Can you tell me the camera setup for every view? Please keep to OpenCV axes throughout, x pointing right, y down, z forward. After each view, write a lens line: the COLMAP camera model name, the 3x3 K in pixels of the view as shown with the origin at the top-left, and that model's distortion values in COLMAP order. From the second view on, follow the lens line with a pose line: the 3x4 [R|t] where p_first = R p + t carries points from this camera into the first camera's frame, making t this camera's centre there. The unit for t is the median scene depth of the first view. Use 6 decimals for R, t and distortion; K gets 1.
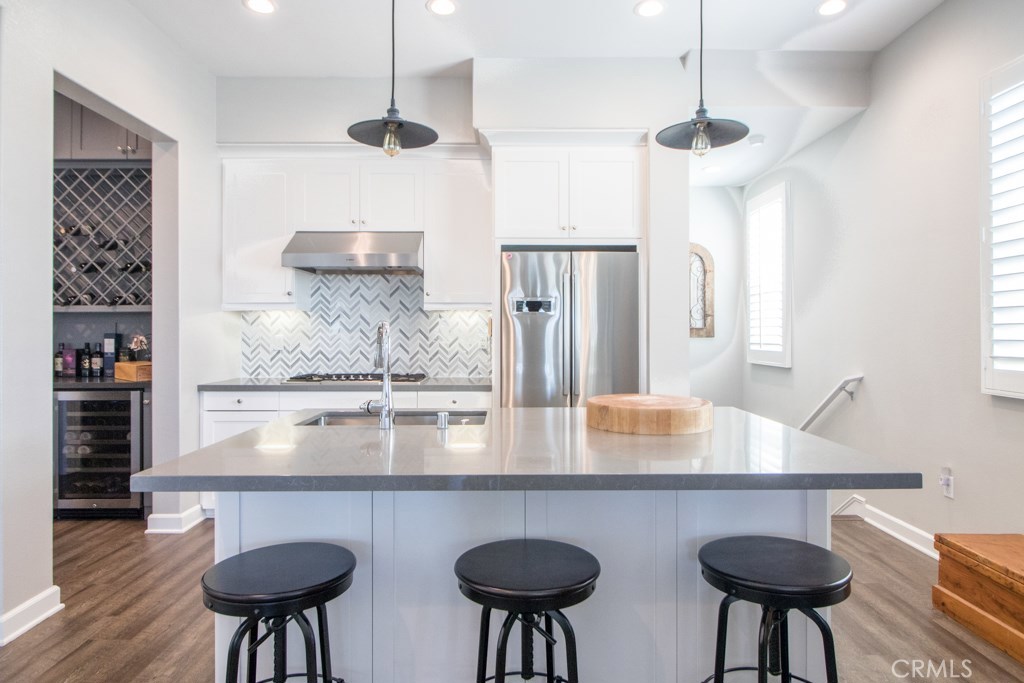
lens RADIAL K [[594.0, 0, 521.2], [0, 594.0, 332.6], [0, 0, 1]] dist [0.005469, -0.007825]
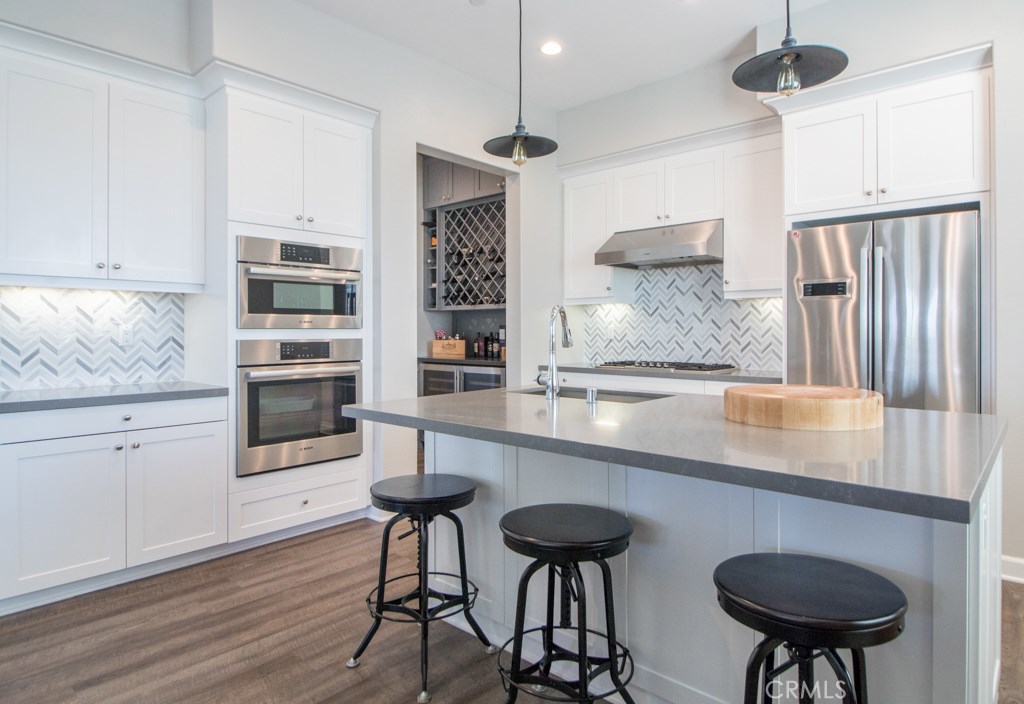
lens RADIAL K [[597.6, 0, 524.9], [0, 597.6, 333.7], [0, 0, 1]] dist [0.002134, -0.003183]
pose [[0.734291, 0.003687, -0.678825, 0.256018], [-0.000784, 0.999989, 0.004584, 0.014898], [0.678834, -0.002834, 0.734286, 0.055344]]
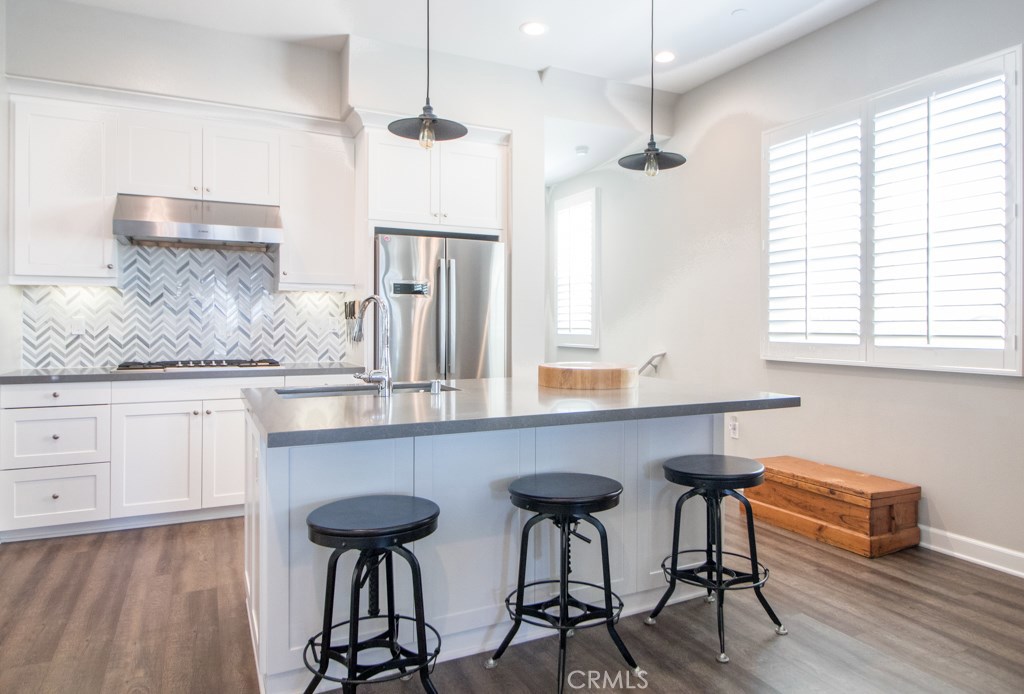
lens RADIAL K [[640.1, 0, 528.2], [0, 640.1, 326.8], [0, 0, 1]] dist [0.005905, -0.009081]
pose [[0.900157, 0.000743, 0.435565, -0.243228], [-0.002217, 0.999993, 0.002875, 0.015454], [-0.435560, -0.003553, 0.900153, -0.074278]]
